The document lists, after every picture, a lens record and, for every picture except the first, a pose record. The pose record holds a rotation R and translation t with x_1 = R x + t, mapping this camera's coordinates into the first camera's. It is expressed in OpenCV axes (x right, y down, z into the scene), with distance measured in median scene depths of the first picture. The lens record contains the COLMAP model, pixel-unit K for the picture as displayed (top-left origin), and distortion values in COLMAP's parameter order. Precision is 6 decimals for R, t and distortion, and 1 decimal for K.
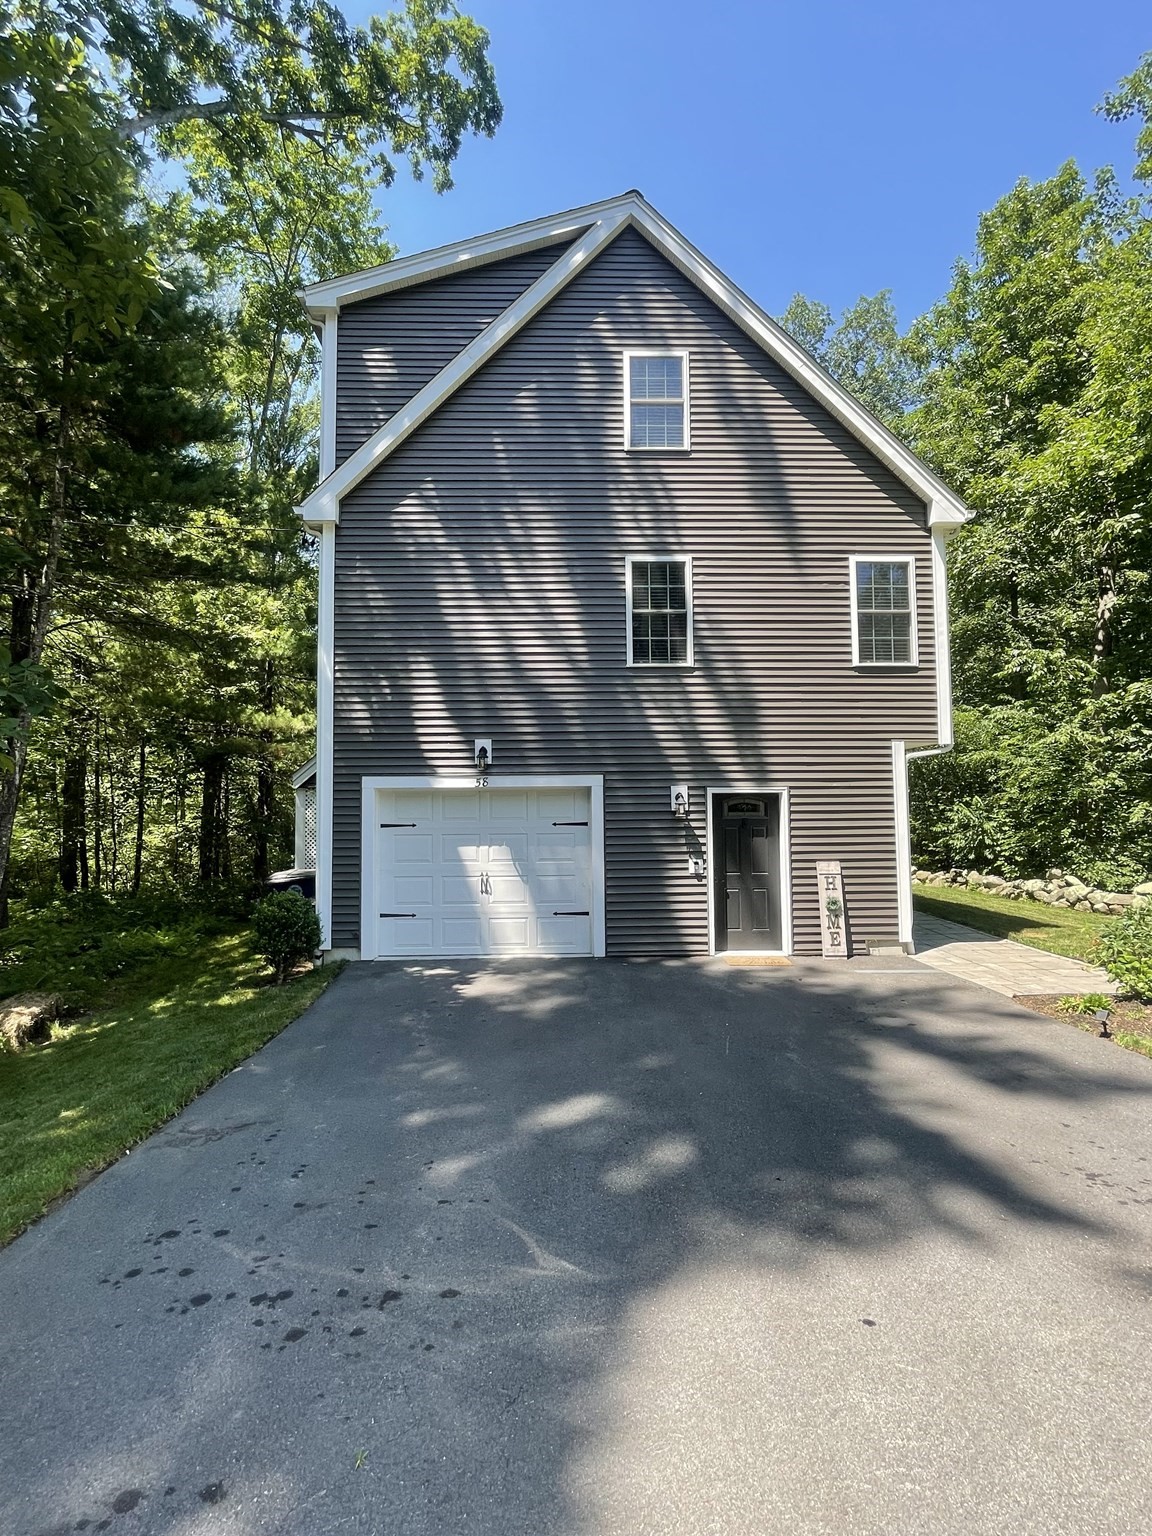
lens RADIAL K [[784.0, 0, 576.2], [0, 784.0, 764.5], [0, 0, 1]] dist [-0.001813, -0.000981]
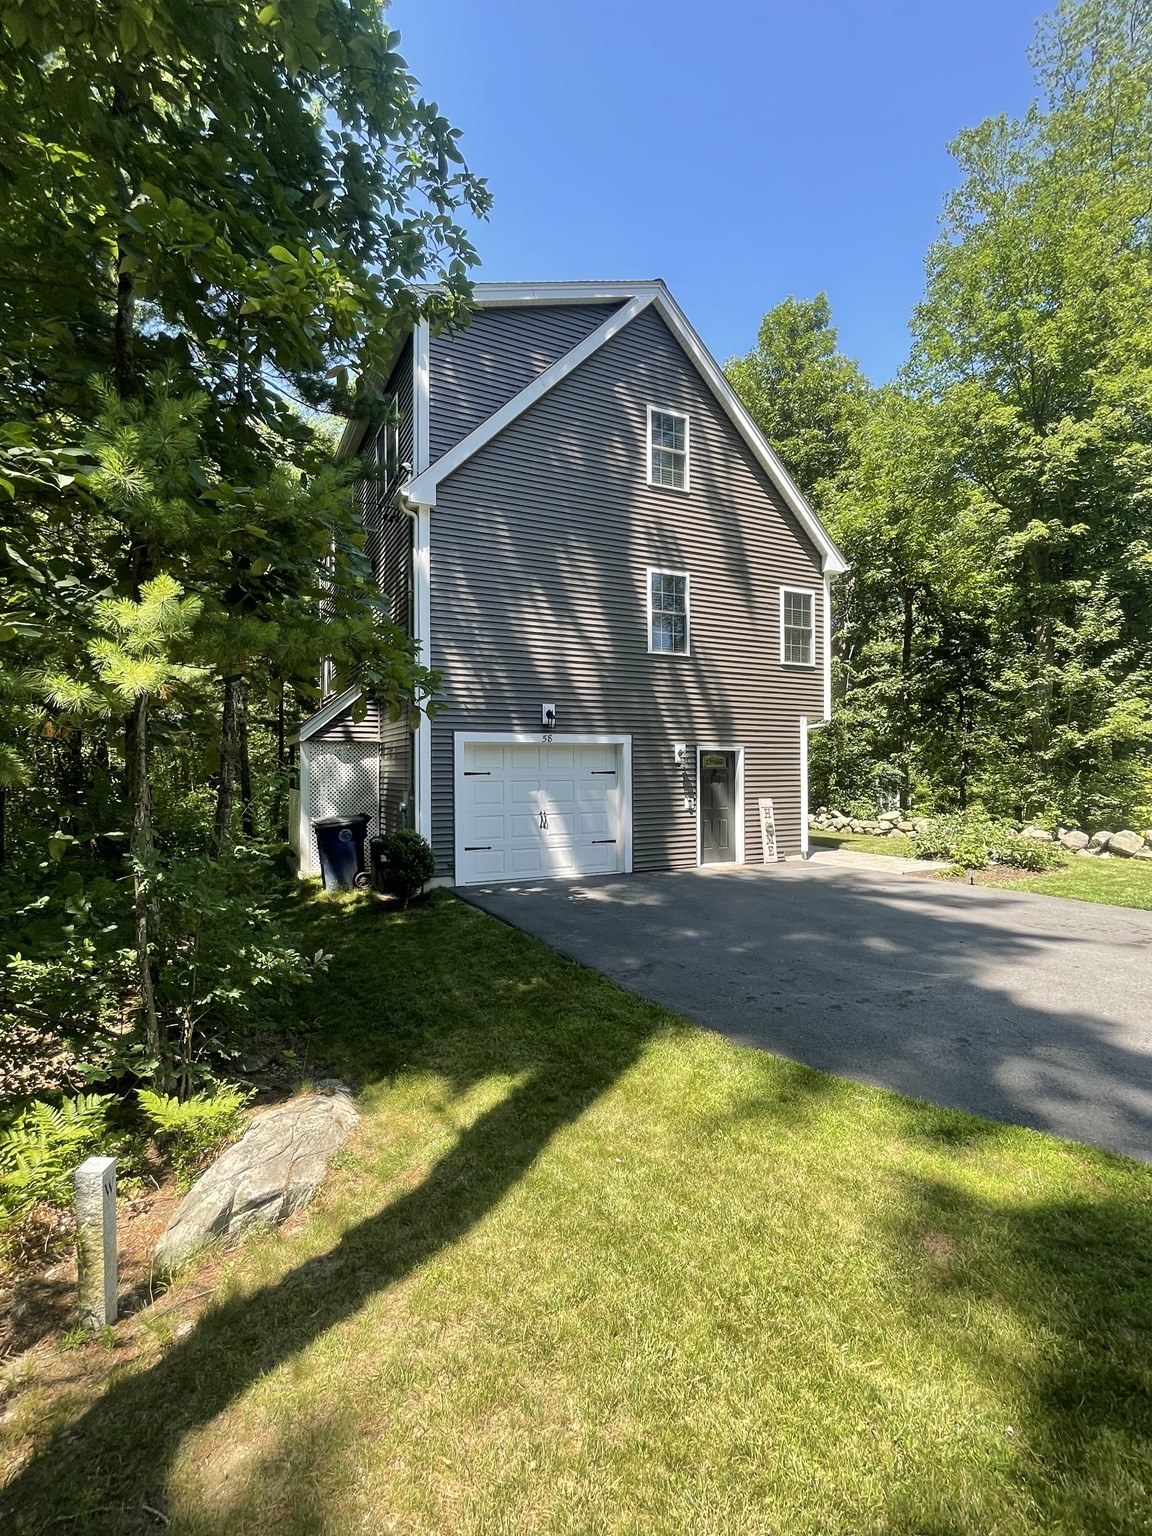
lens RADIAL K [[784.0, 0, 575.0], [0, 784.0, 768.4], [0, 0, 1]] dist [-0.001813, -0.000981]
pose [[0.892135, 0.005027, 0.451740, -0.636859], [-0.028242, 0.998603, 0.044661, 0.013273], [-0.450884, -0.052602, 0.891031, -0.125769]]
